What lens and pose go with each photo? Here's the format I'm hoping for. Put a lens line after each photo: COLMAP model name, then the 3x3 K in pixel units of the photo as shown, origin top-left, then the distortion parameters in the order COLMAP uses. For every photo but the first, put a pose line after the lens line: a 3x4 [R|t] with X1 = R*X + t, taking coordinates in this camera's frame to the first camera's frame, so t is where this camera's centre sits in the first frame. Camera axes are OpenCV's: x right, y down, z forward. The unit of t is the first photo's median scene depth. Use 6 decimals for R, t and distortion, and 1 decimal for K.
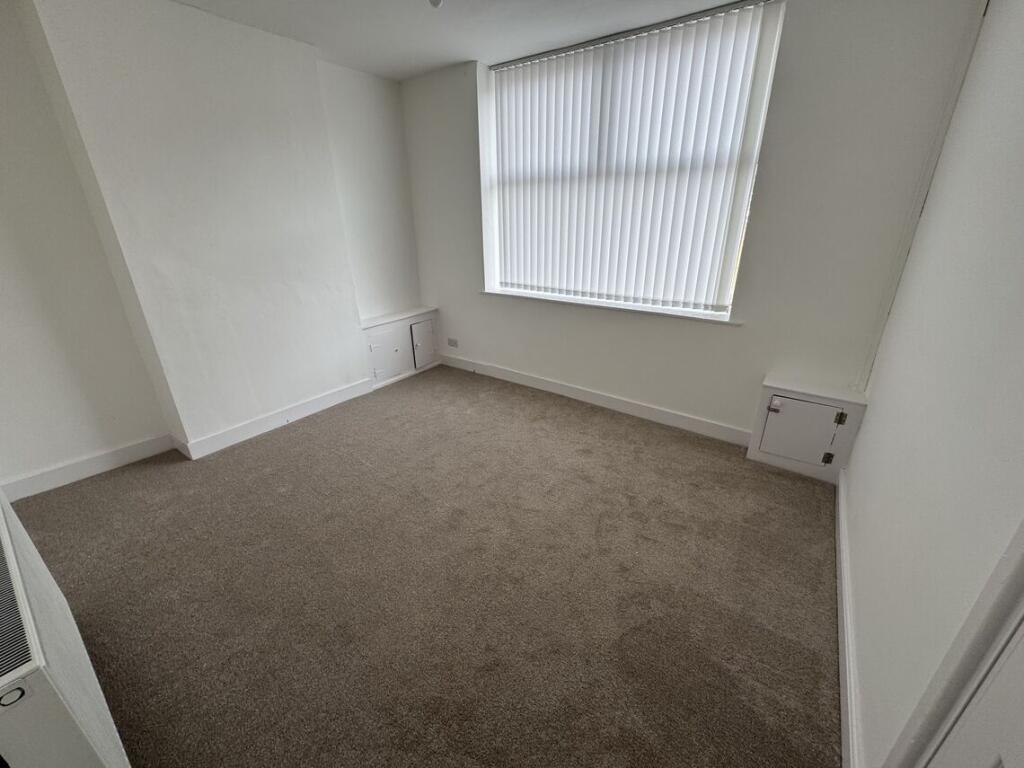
lens RADIAL K [[406.7, 0, 512.5], [0, 406.7, 383.8], [0, 0, 1]] dist [-0.000728, 0.001103]
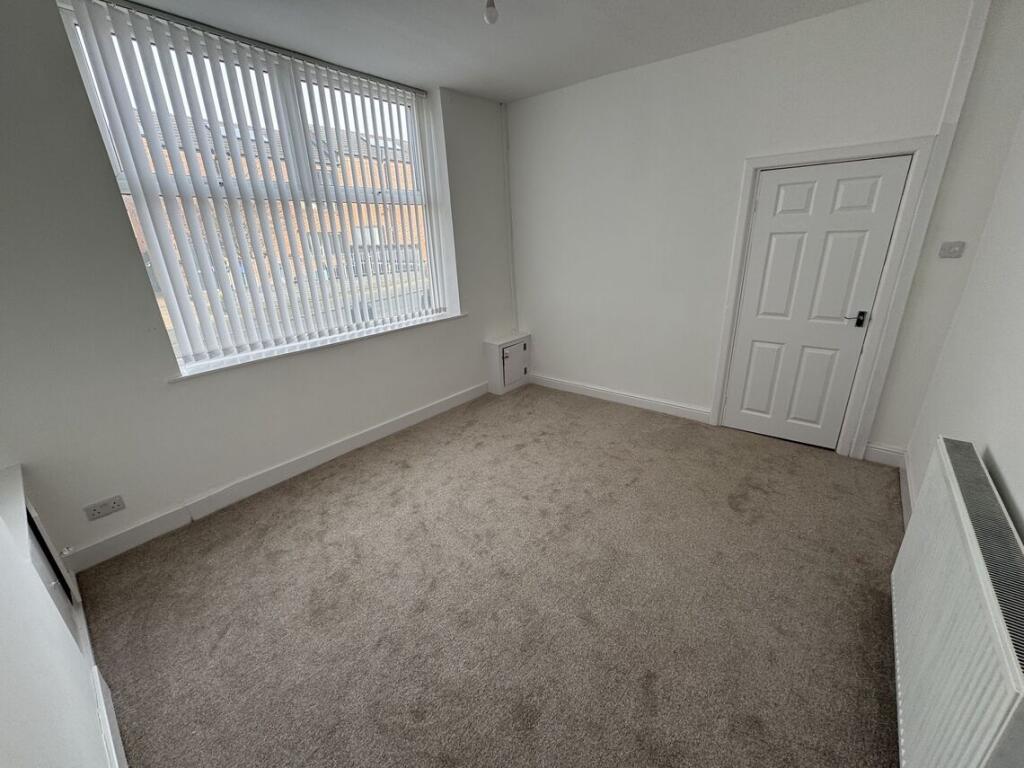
lens RADIAL K [[406.7, 0, 509.1], [0, 406.7, 382.3], [0, 0, 1]] dist [-0.000728, 0.001103]
pose [[0.060730, -0.323464, 0.944289, -0.830615], [0.417210, 0.867657, 0.270382, -0.255773], [-0.906779, 0.377547, 0.187645, 0.661751]]
